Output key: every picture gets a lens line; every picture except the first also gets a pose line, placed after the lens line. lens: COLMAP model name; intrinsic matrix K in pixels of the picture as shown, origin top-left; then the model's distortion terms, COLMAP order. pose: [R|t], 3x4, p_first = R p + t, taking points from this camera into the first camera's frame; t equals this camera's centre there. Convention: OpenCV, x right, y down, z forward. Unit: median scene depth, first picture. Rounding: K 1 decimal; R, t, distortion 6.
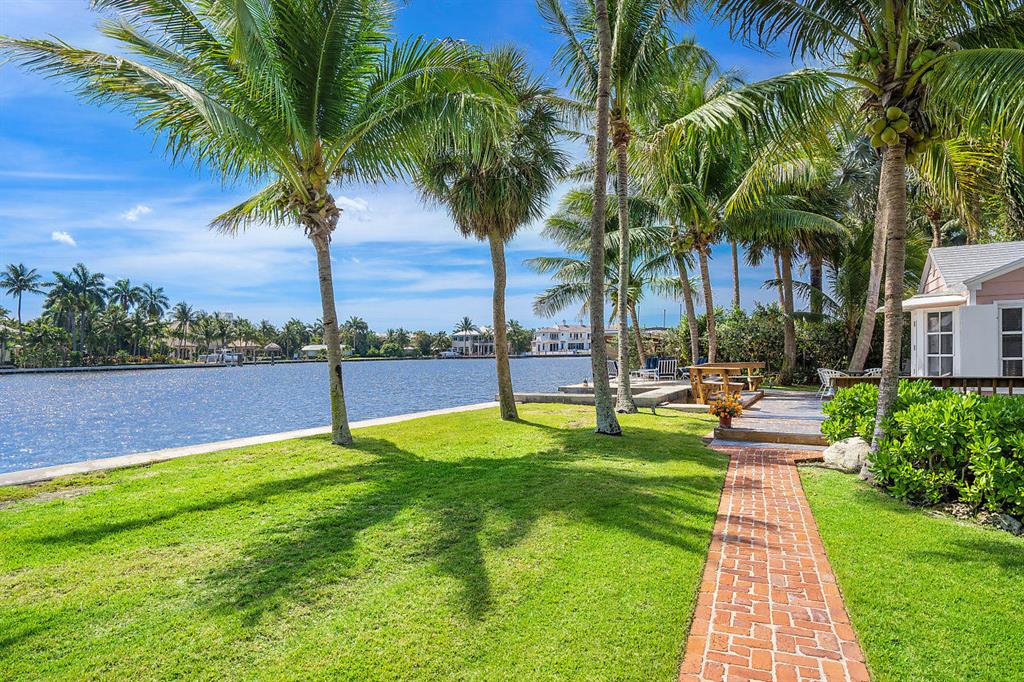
lens RADIAL K [[615.3, 0, 512.5], [0, 615.3, 343.4], [0, 0, 1]] dist [-0.005192, -0.001492]
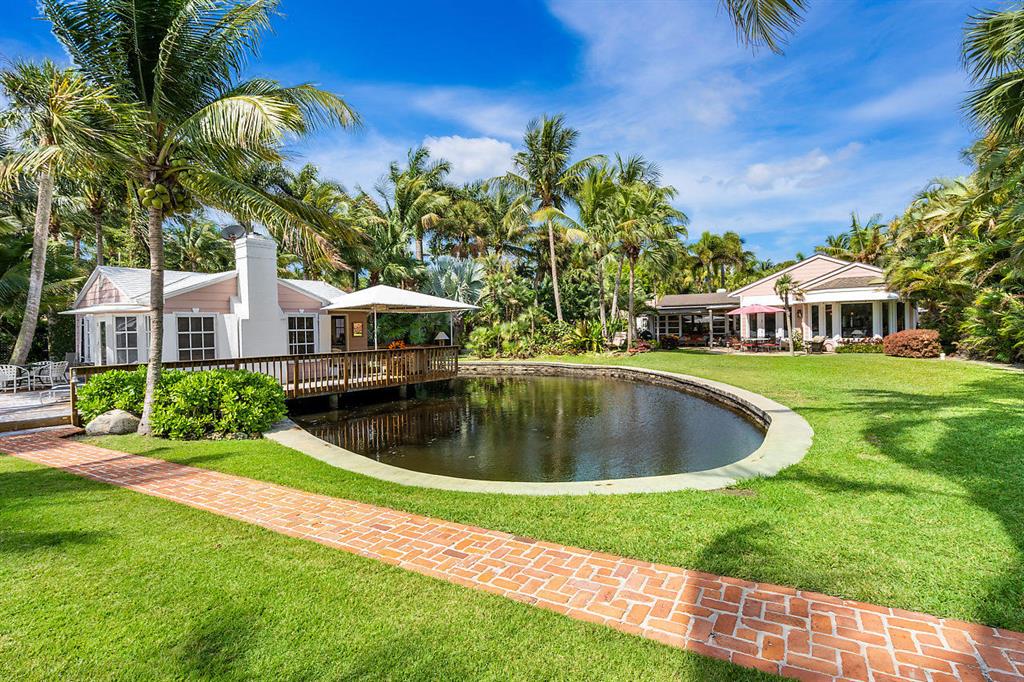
lens RADIAL K [[468.6, 0, 511.9], [0, 468.6, 339.5], [0, 0, 1]] dist [0.020785, 0.004284]
pose [[0.167100, -0.005659, 0.985924, -0.451384], [0.004207, 0.999979, 0.005026, -0.005243], [-0.985931, 0.003308, 0.167120, -0.055125]]
